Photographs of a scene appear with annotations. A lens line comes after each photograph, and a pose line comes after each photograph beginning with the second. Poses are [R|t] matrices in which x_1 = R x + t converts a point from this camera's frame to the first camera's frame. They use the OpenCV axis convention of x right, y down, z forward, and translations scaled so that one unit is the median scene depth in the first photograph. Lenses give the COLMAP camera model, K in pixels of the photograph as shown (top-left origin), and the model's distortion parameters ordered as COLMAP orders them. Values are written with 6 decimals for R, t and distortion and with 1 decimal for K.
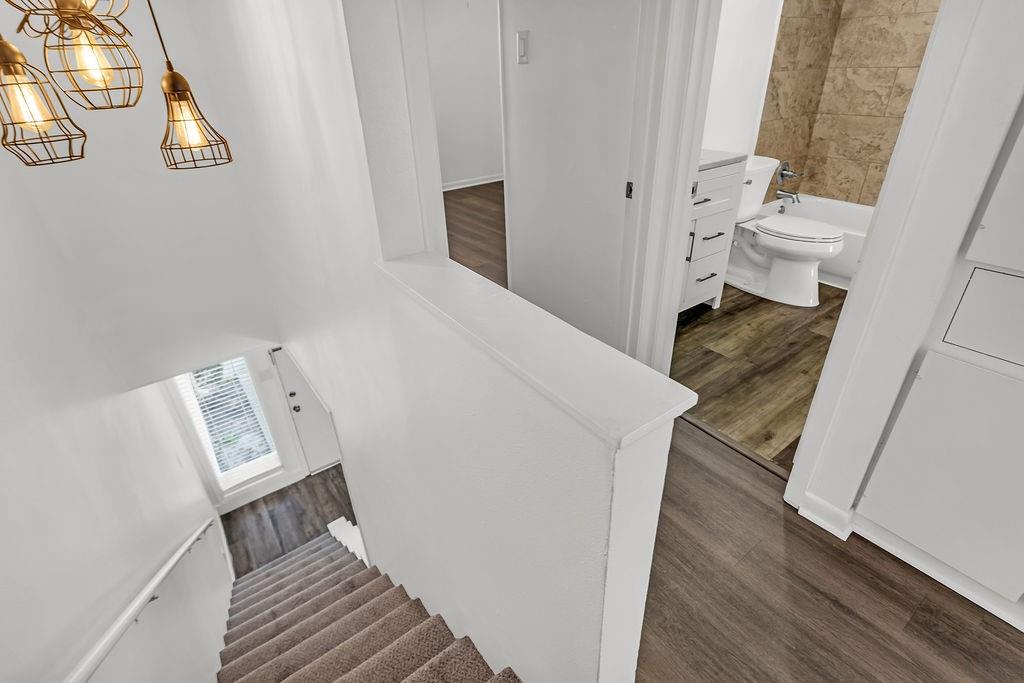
lens RADIAL K [[492.8, 0, 517.4], [0, 492.8, 330.7], [0, 0, 1]] dist [0.000175, 0.000164]
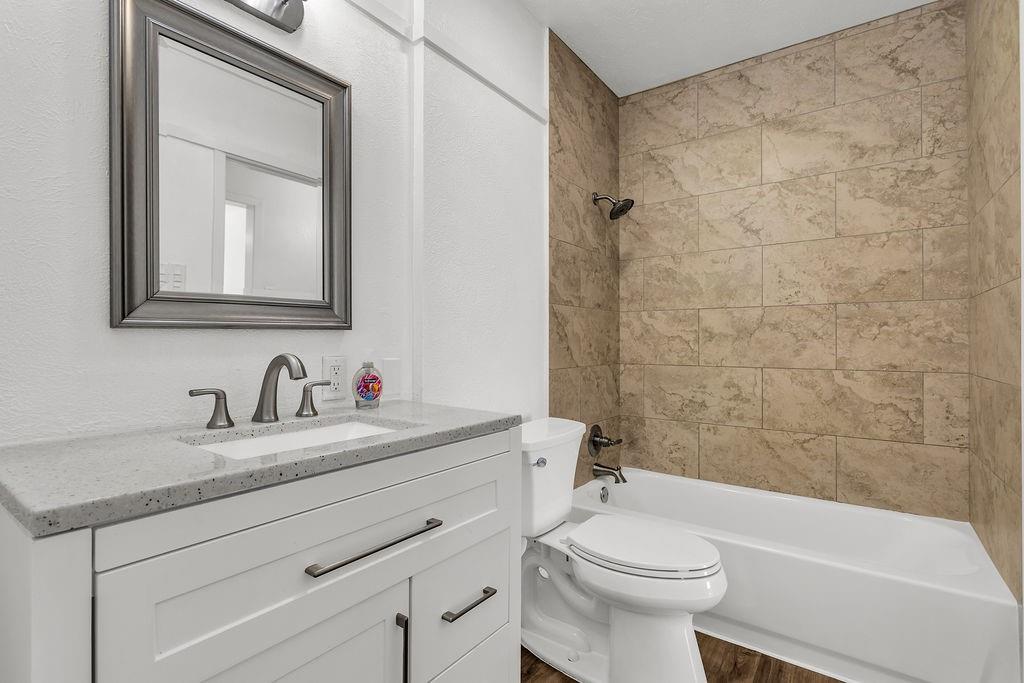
lens RADIAL K [[479.9, 0, 510.3], [0, 479.9, 339.6], [0, 0, 1]] dist [0.001702, 0.000296]
pose [[0.955661, 0.030411, 0.292894, 0.247140], [0.115719, 0.875847, -0.468510, -0.156665], [-0.270778, 0.481630, 0.833494, 0.444337]]
